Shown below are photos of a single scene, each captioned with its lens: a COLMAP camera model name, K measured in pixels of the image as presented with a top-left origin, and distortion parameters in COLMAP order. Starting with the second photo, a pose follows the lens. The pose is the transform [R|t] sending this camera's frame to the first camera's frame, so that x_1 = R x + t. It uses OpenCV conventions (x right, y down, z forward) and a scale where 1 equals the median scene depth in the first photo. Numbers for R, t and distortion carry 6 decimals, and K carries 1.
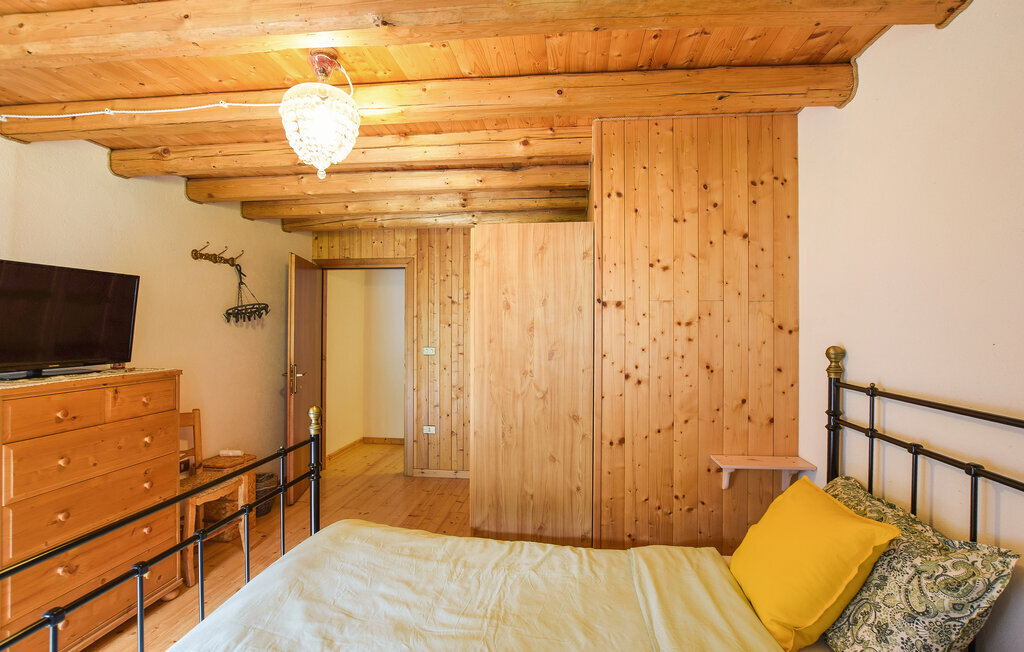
lens RADIAL K [[467.5, 0, 512.0], [0, 467.5, 326.0], [0, 0, 1]] dist [-0.026351, 0.000856]
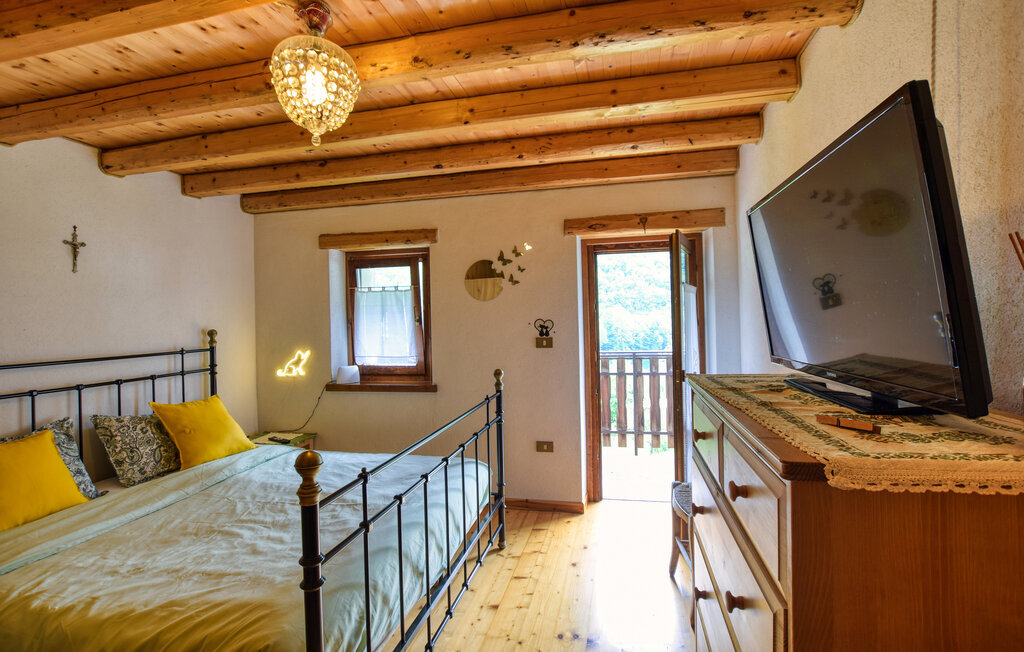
lens RADIAL K [[466.1, 0, 513.1], [0, 466.1, 309.1], [0, 0, 1]] dist [-0.026090, 0.000595]
pose [[-0.993964, 0.027404, 0.106230, -0.660821], [0.024954, 0.999393, -0.024318, 0.026581], [-0.106832, -0.021520, -0.994044, 1.394801]]
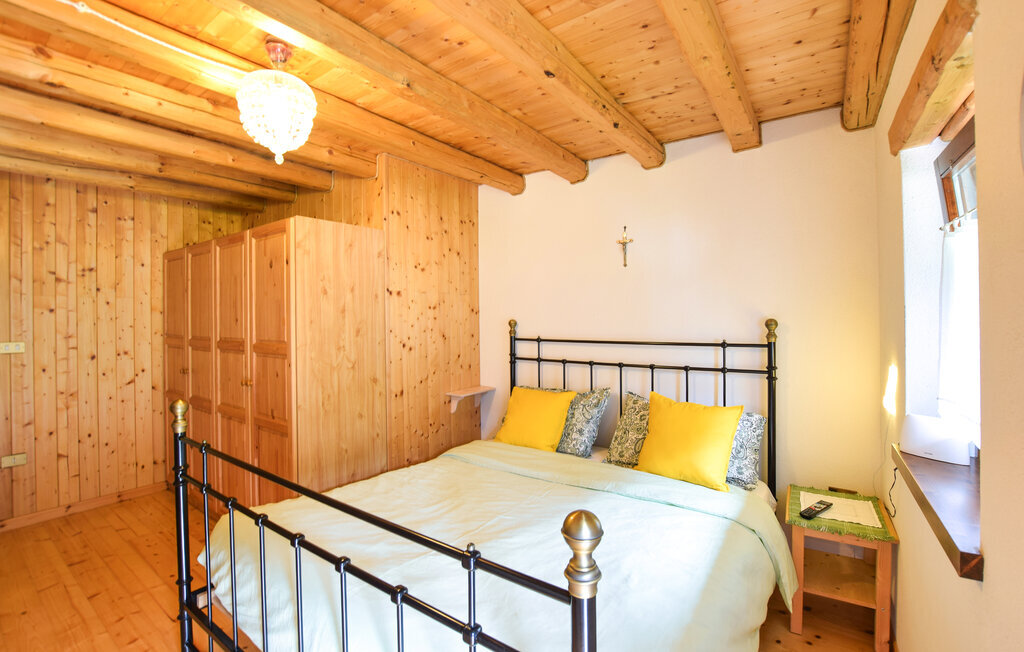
lens RADIAL K [[466.1, 0, 513.1], [0, 466.1, 309.1], [0, 0, 1]] dist [-0.026090, 0.000595]
pose [[0.493981, 0.004504, 0.869461, -0.791696], [0.006747, 0.999937, -0.009013, 0.014517], [-0.869446, 0.010318, 0.493919, 0.033655]]
